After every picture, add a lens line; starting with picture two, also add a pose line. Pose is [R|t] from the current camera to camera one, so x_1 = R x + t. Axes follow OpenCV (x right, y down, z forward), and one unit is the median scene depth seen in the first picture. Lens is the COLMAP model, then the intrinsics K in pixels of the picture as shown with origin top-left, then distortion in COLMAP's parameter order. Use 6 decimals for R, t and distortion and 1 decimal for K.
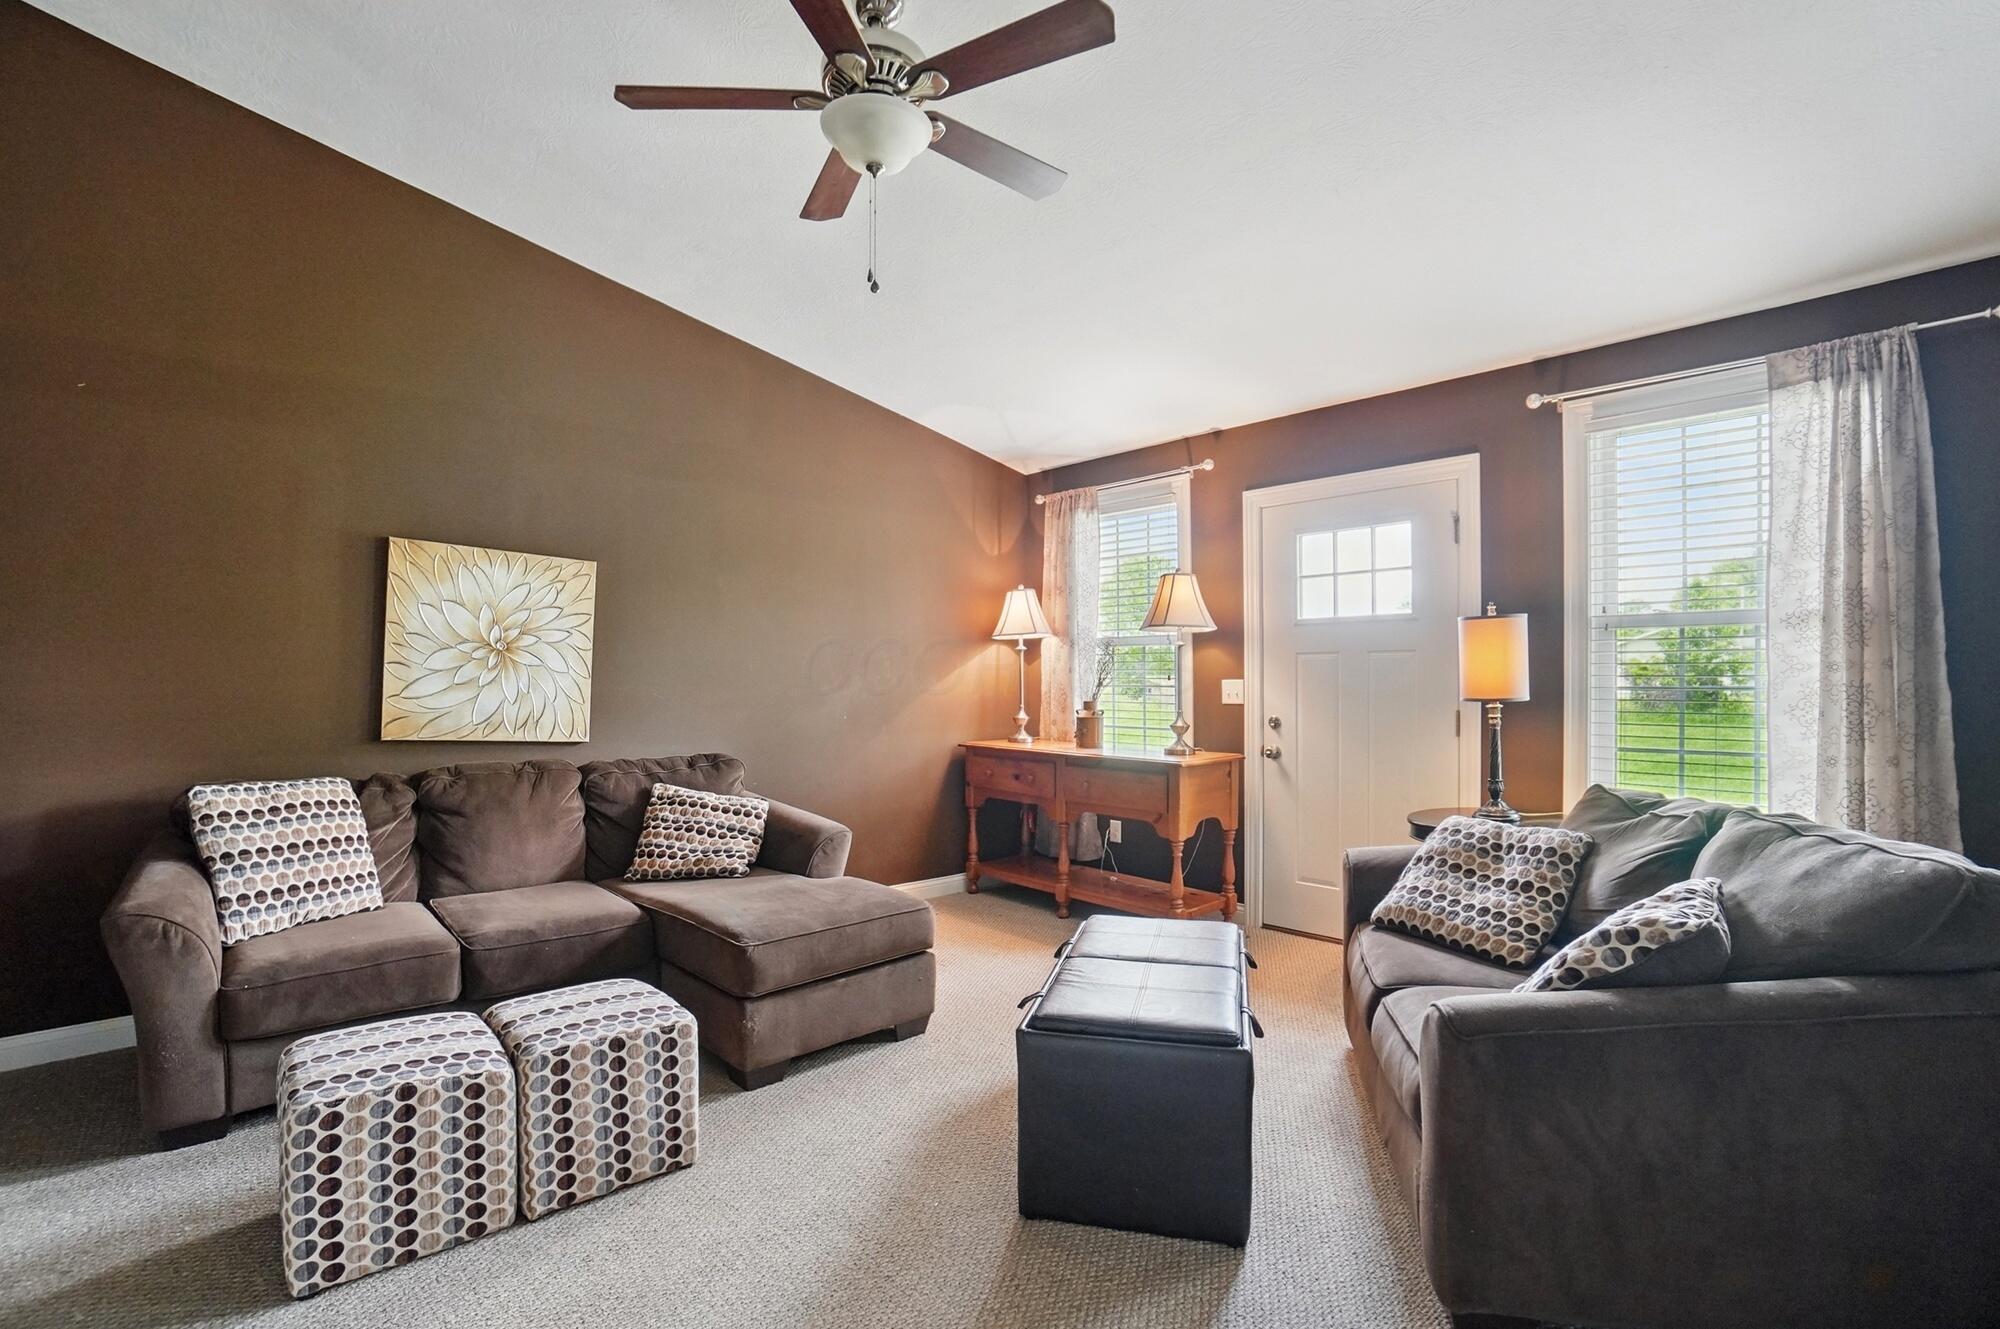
lens RADIAL K [[953.9, 0, 997.3], [0, 953.9, 681.0], [0, 0, 1]] dist [0.000291, 0.000241]
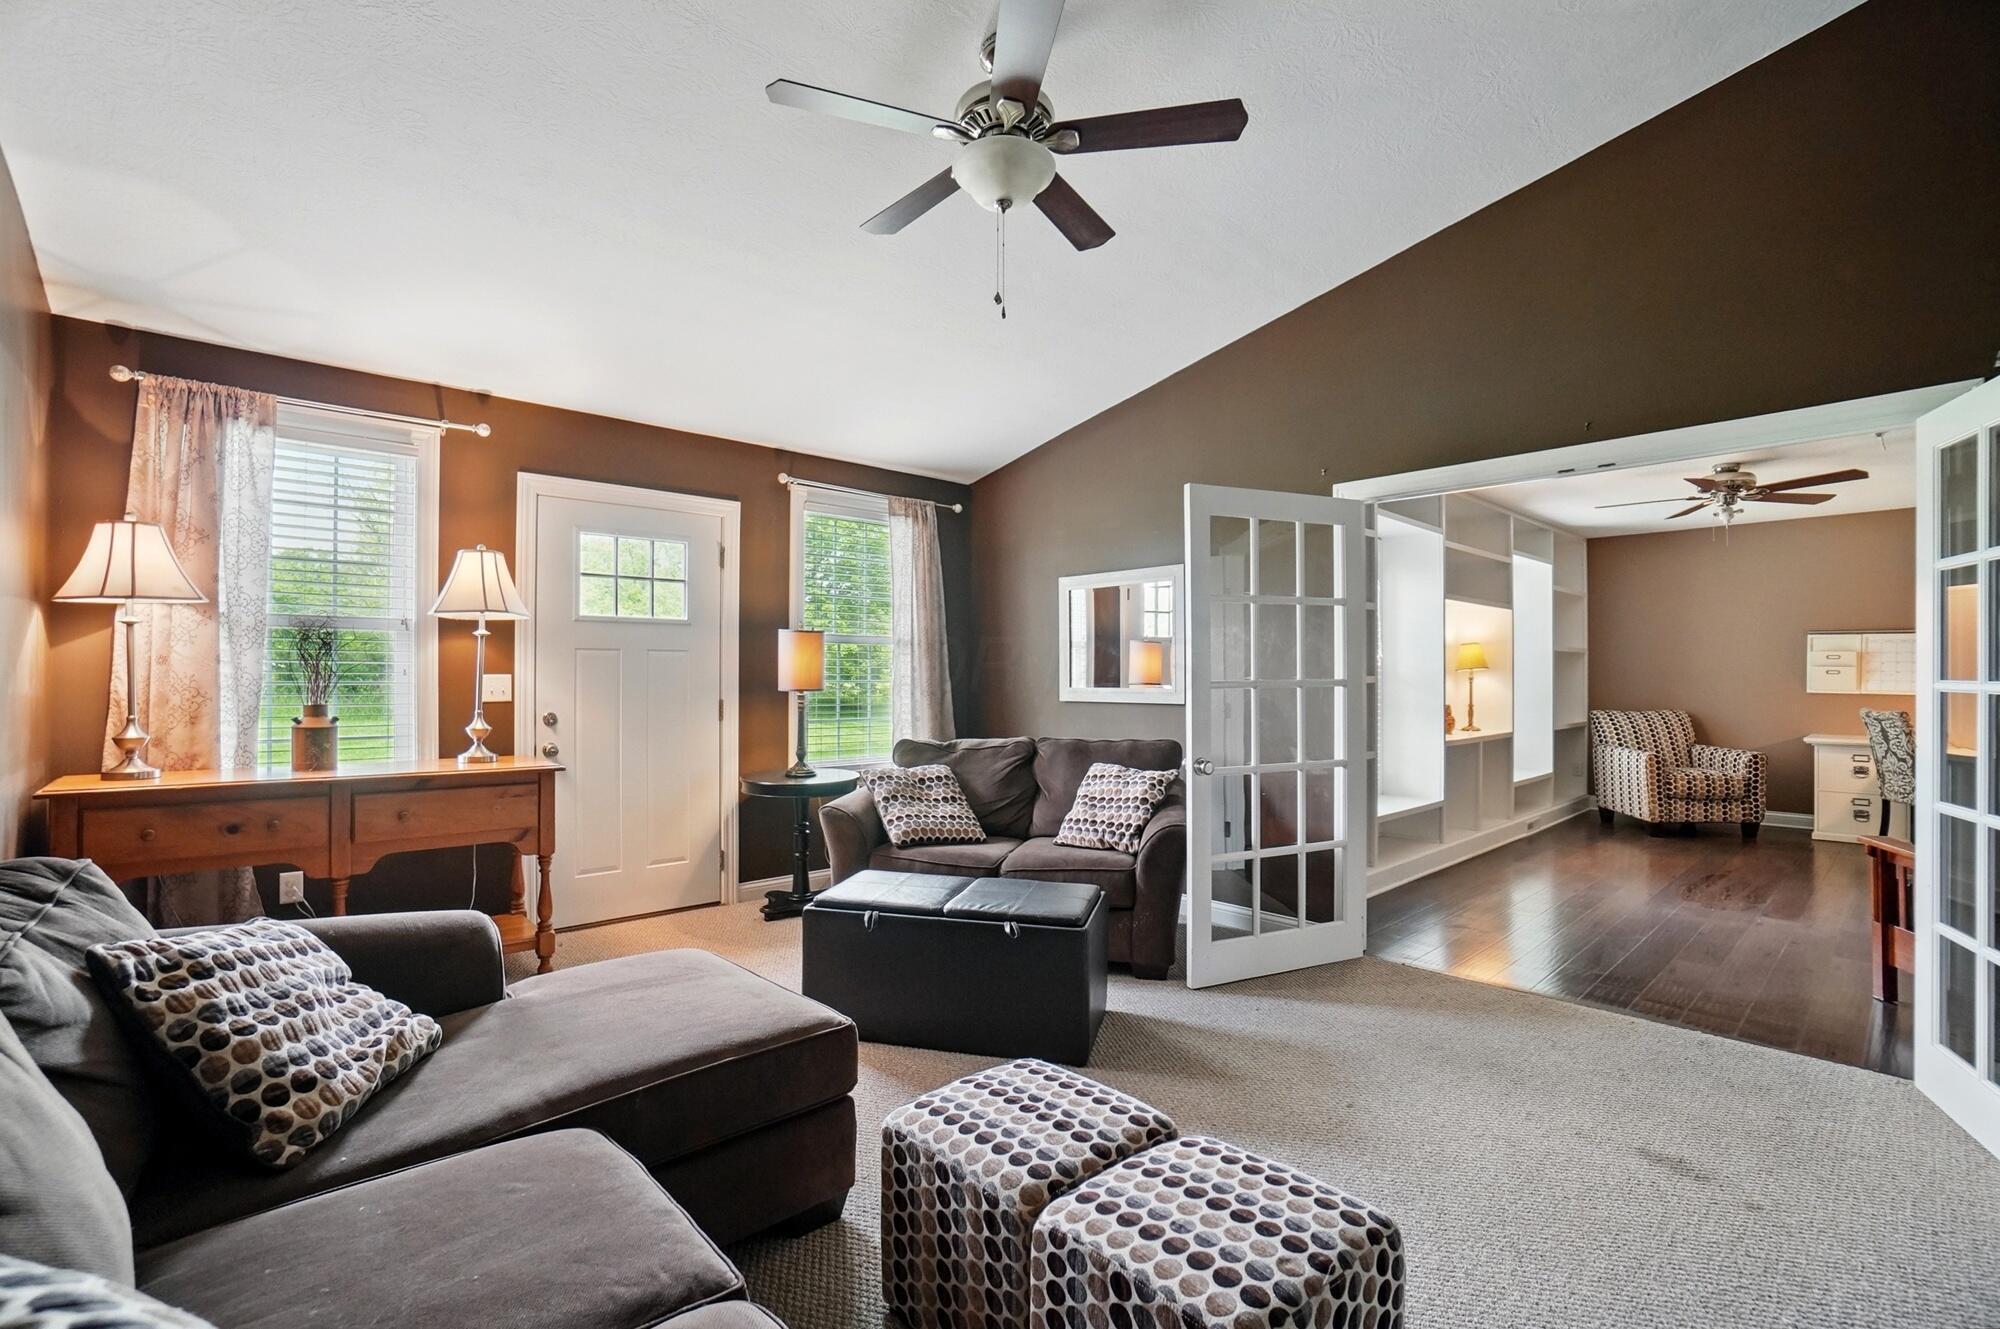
lens RADIAL K [[898.3, 0, 1001.0], [0, 898.3, 665.6], [0, 0, 1]] dist [-0.000924, 0.000145]
pose [[0.030908, 0.013081, 0.999437, -0.607236], [-0.002113, 0.999913, -0.013022, 0.000056], [-0.999520, -0.001710, 0.030933, 0.514596]]
